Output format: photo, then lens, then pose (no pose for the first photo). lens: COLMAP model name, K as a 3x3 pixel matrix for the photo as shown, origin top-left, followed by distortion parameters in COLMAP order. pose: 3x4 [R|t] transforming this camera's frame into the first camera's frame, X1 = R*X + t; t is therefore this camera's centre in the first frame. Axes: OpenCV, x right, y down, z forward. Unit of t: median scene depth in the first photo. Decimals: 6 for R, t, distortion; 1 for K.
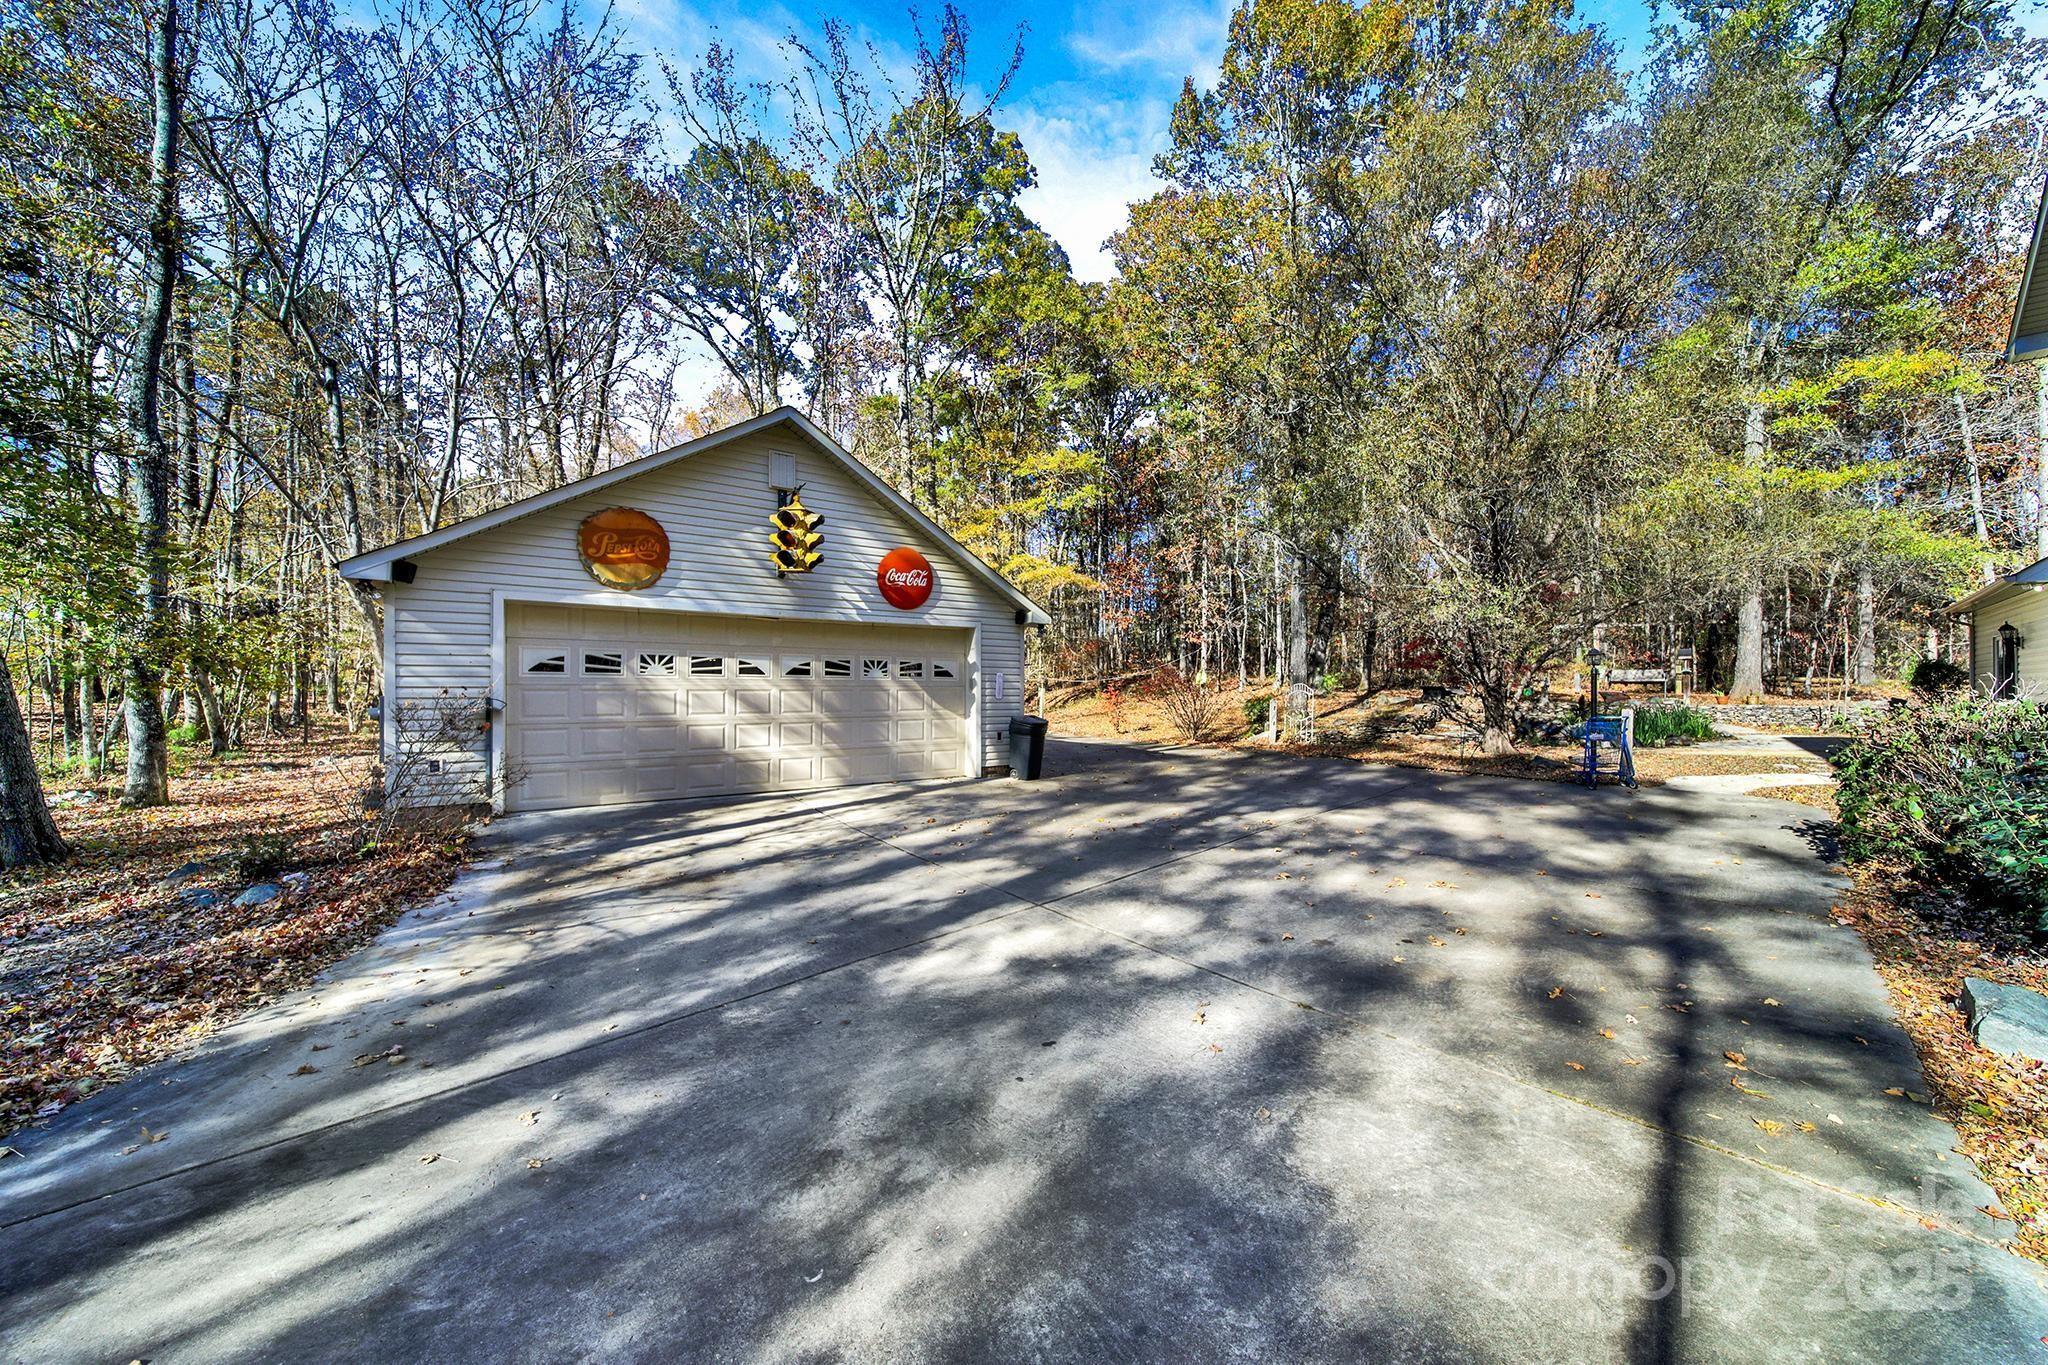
lens RADIAL K [[716.3, 0, 1023.3], [0, 716.3, 670.2], [0, 0, 1]] dist [0.001257, -0.002024]
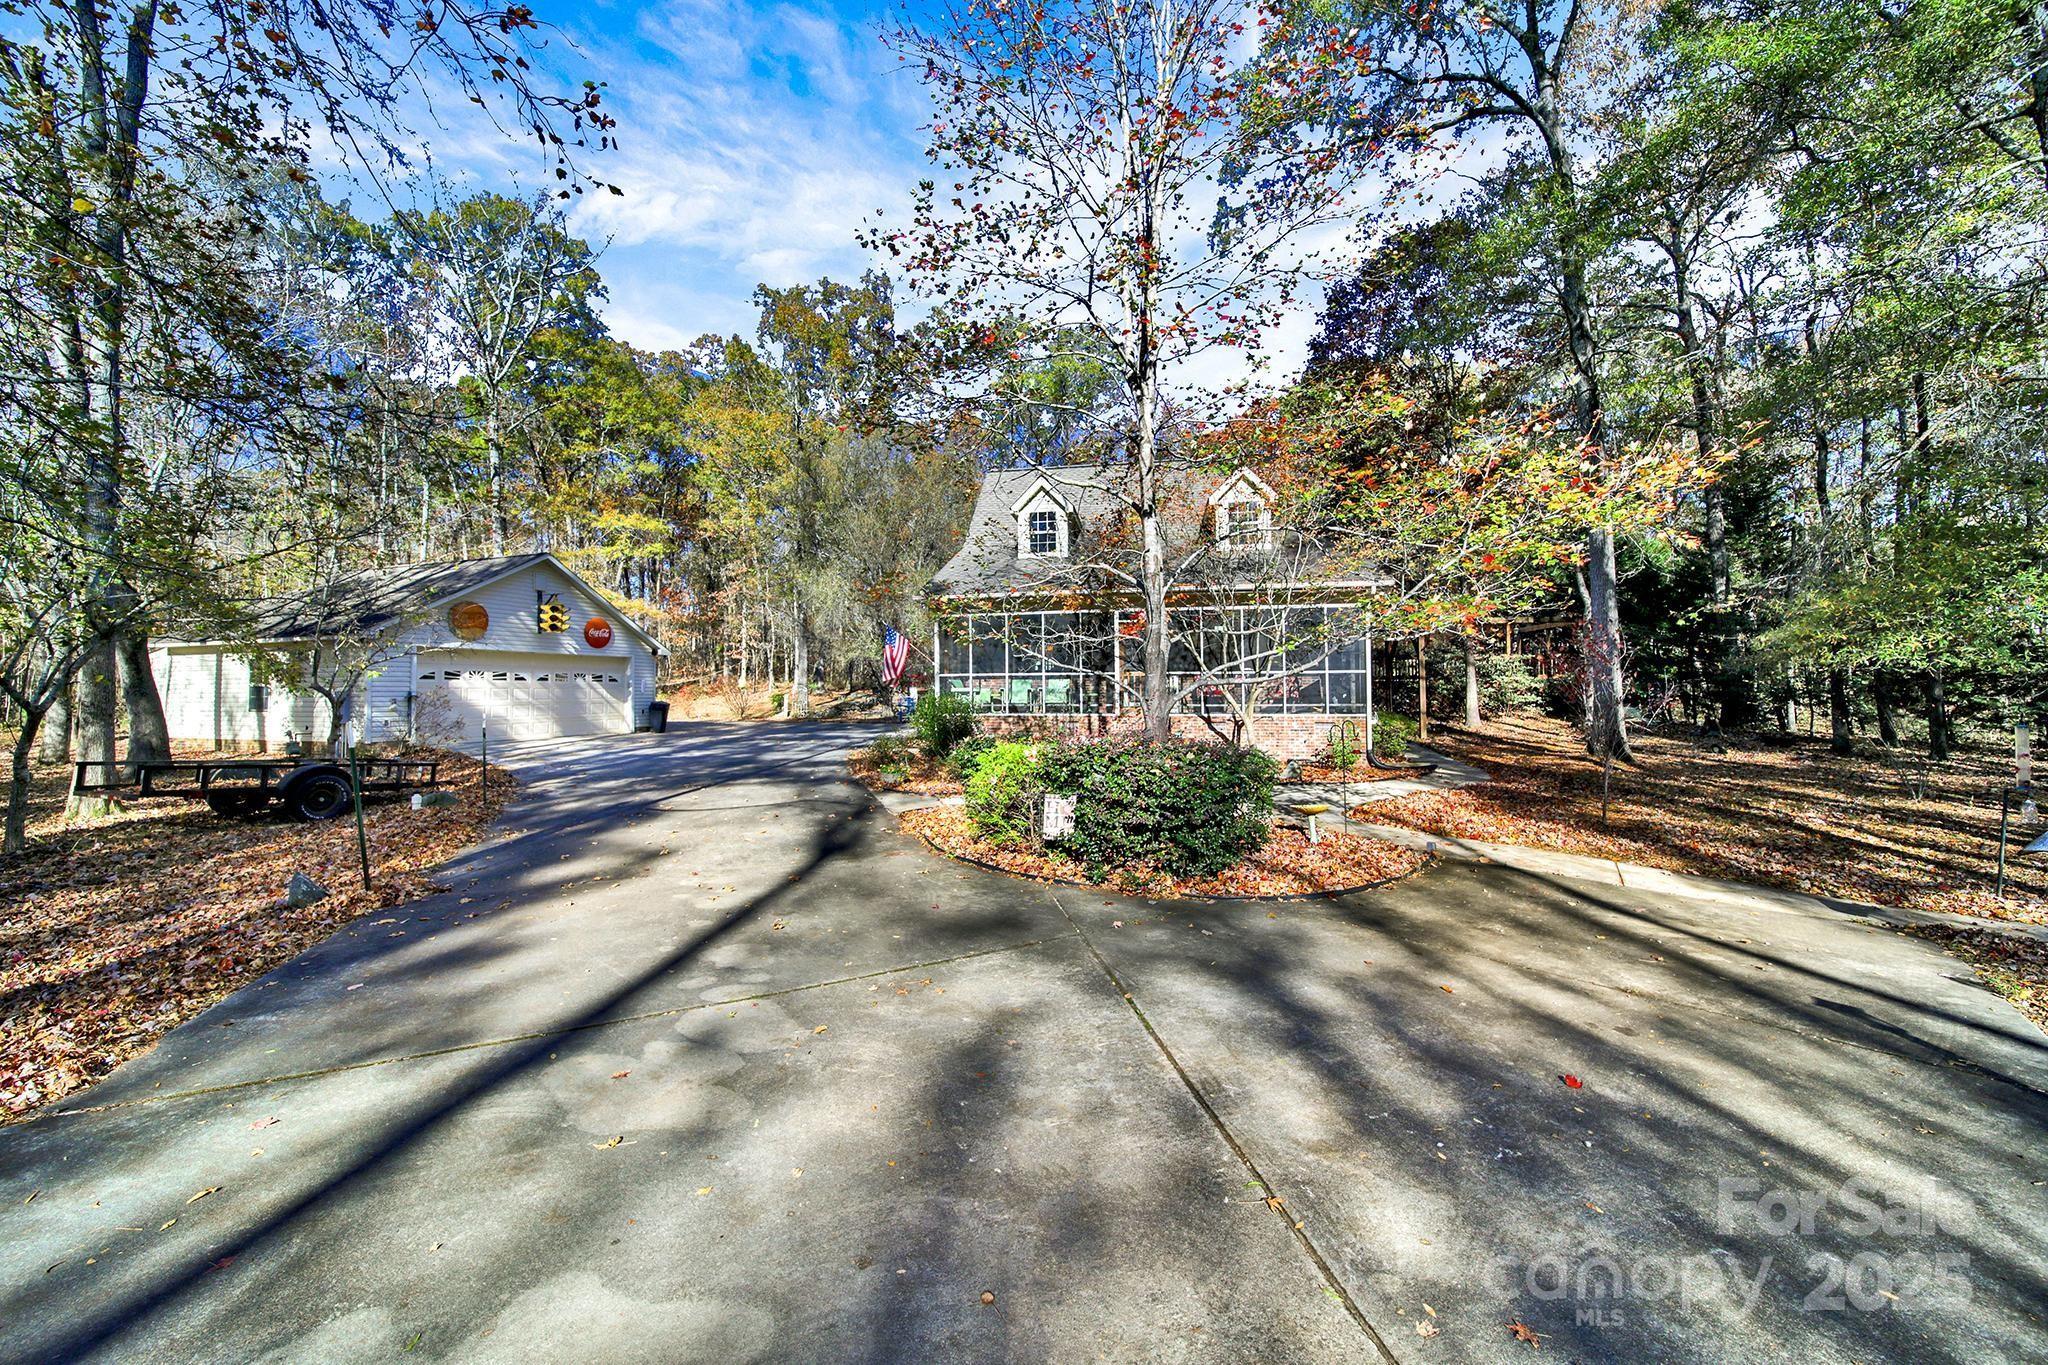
lens RADIAL K [[716.3, 0, 1023.3], [0, 716.3, 670.2], [0, 0, 1]] dist [0.001257, -0.002024]
pose [[0.808716, 0.009231, 0.588126, -0.342283], [-0.004040, 0.999940, -0.010140, -0.006707], [-0.588185, 0.005824, 0.808706, -1.207108]]
